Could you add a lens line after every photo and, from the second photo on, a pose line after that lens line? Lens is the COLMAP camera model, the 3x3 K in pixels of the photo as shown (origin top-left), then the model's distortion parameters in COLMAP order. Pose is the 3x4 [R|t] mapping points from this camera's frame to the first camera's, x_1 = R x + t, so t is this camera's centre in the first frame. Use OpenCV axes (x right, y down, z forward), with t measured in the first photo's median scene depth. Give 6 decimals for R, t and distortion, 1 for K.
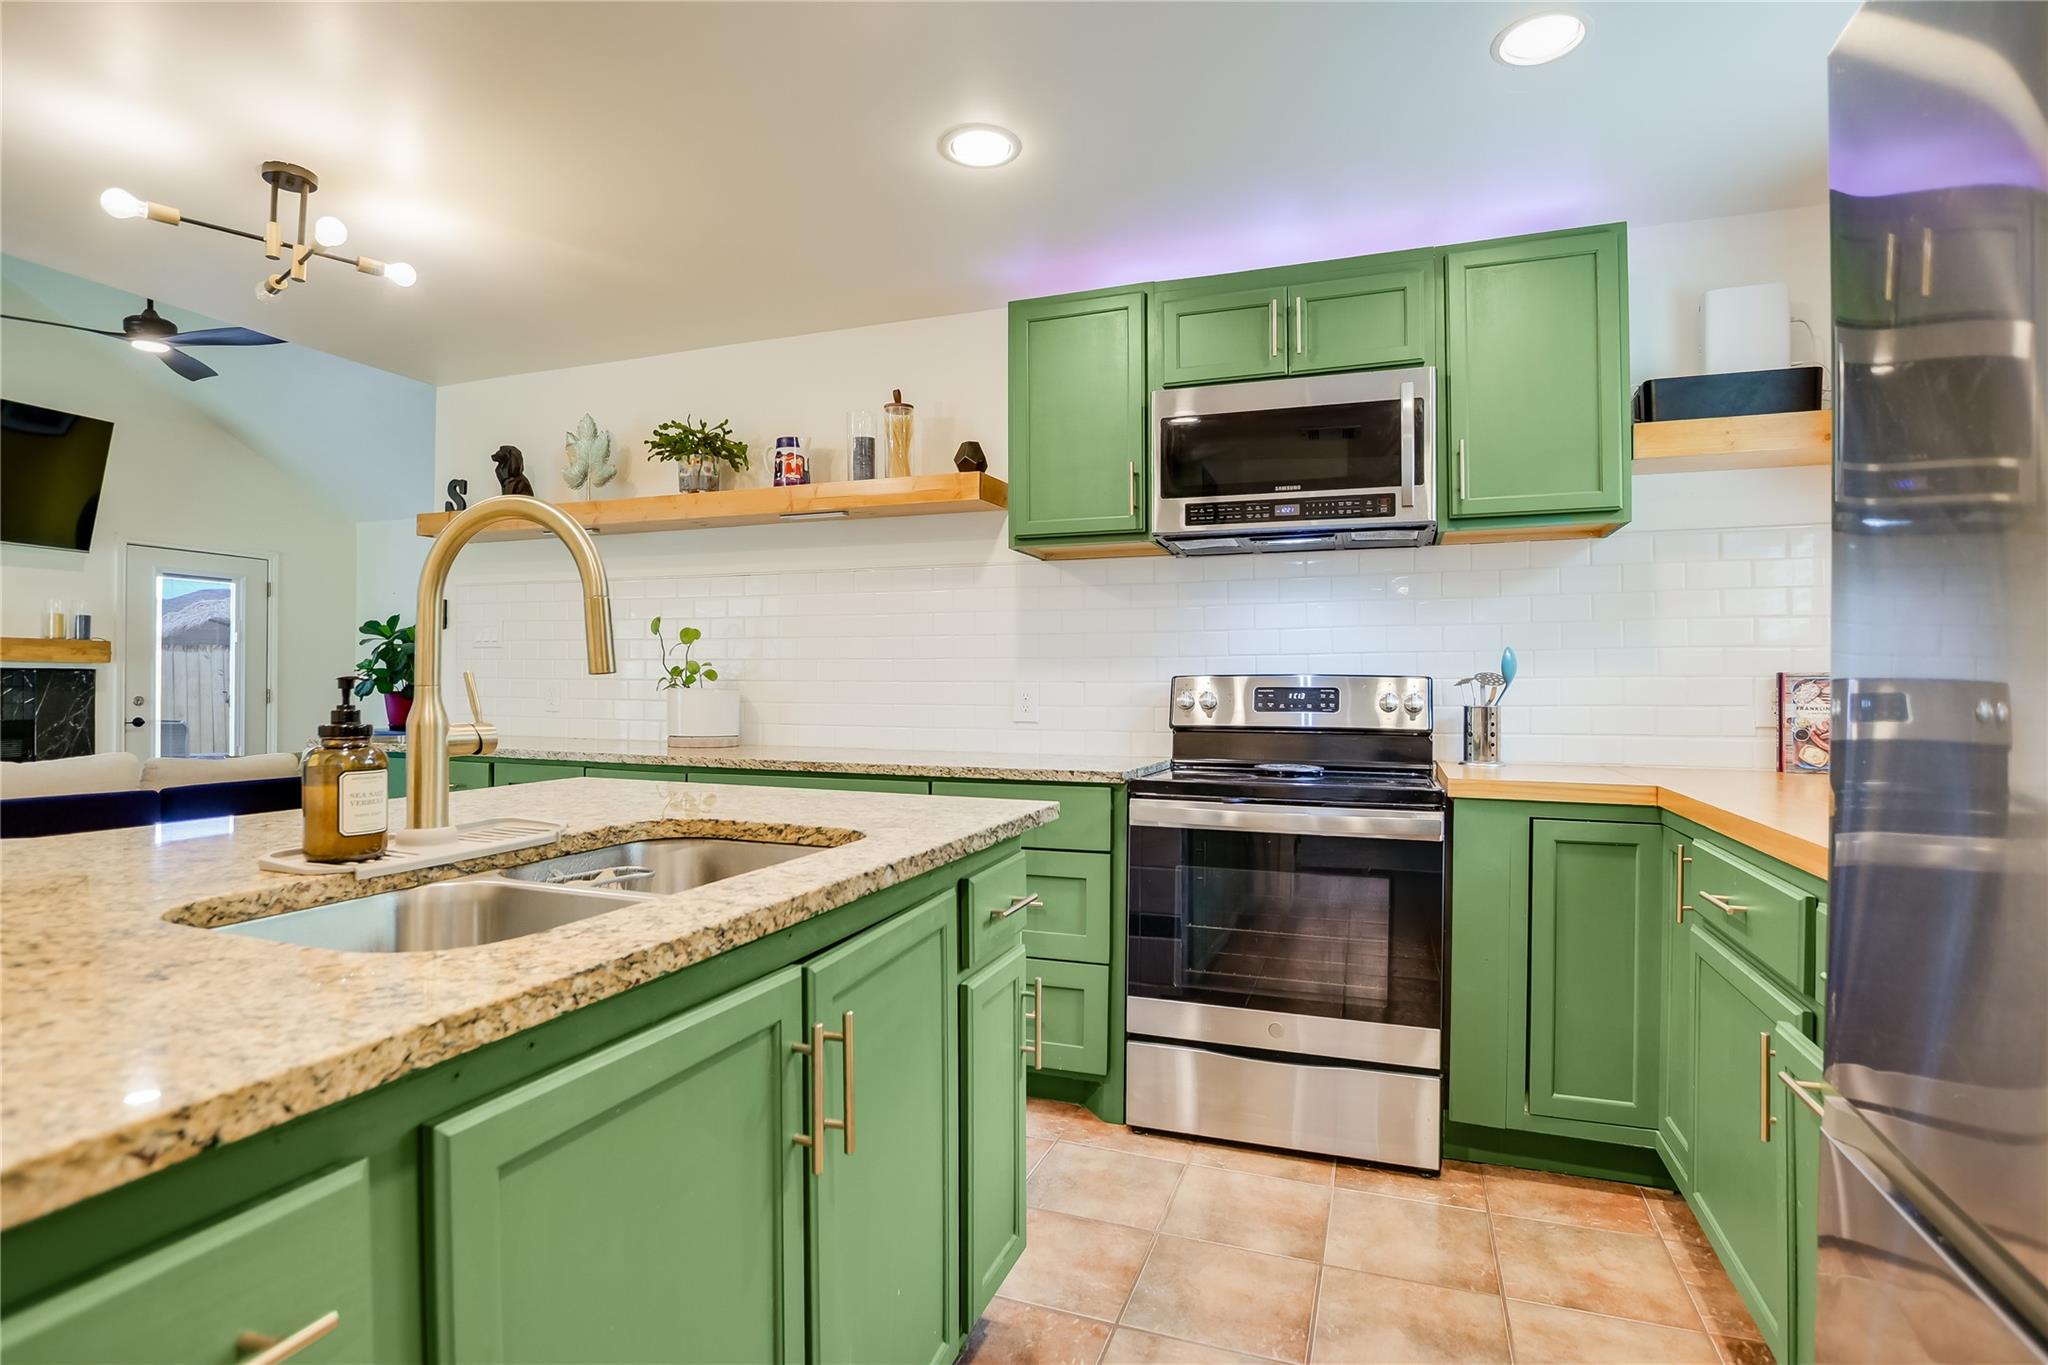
lens RADIAL K [[1048.6, 0, 1015.3], [0, 1048.6, 686.1], [0, 0, 1]] dist [-0.000752, -0.000139]
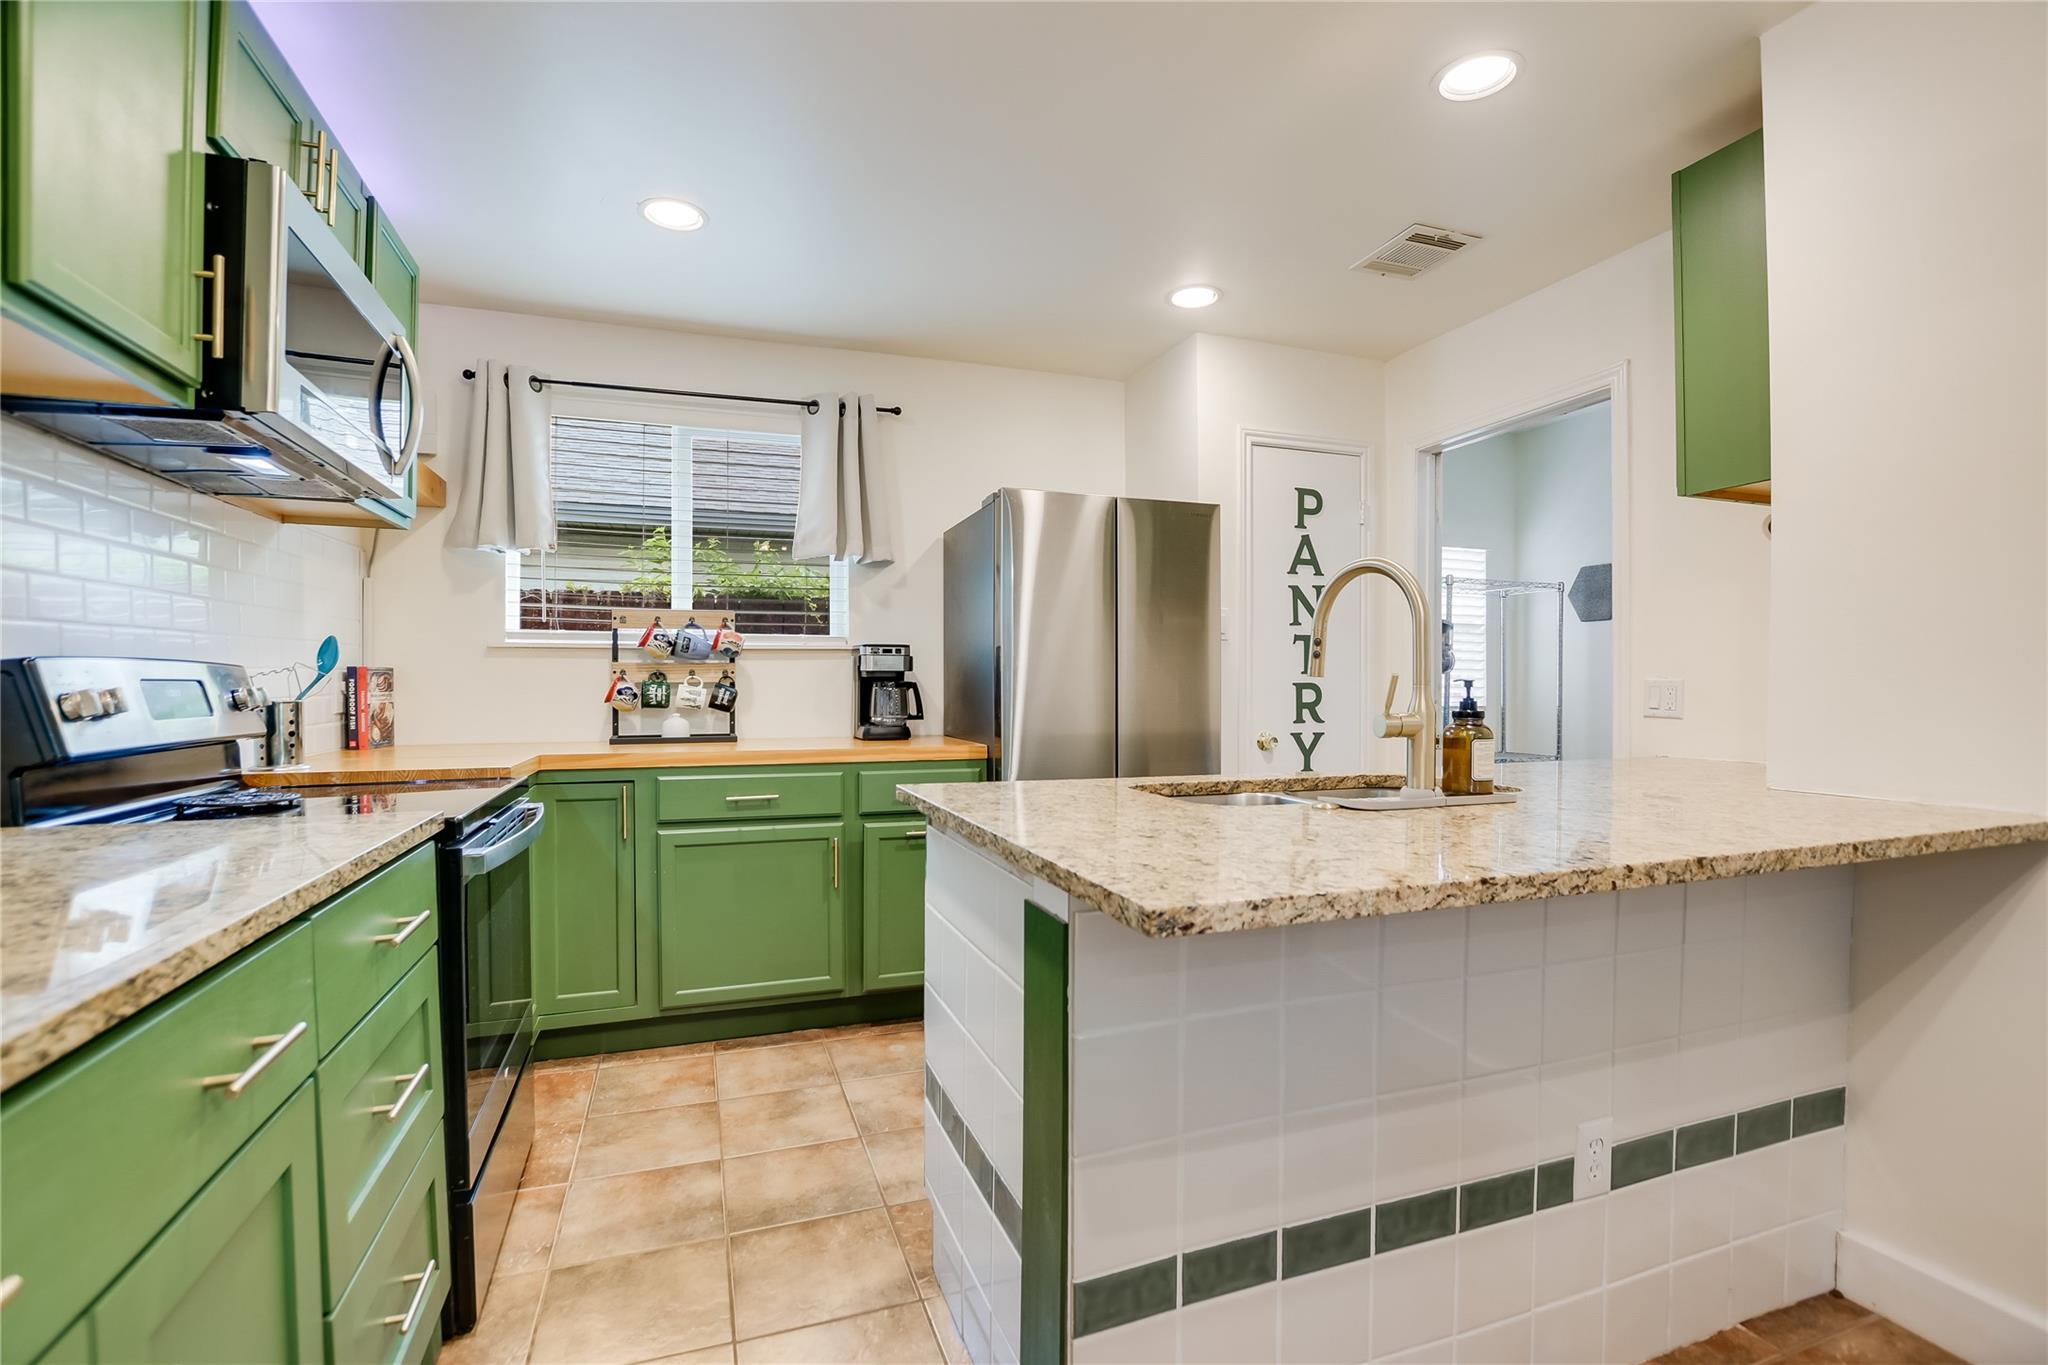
lens RADIAL K [[936.9, 0, 1019.8], [0, 936.9, 679.1], [0, 0, 1]] dist [-0.003493, -0.000208]
pose [[-0.642855, -0.002285, 0.765984, -0.750142], [-0.002219, 0.999997, 0.001121, -0.005958], [-0.765984, -0.000979, -0.642859, 1.419363]]
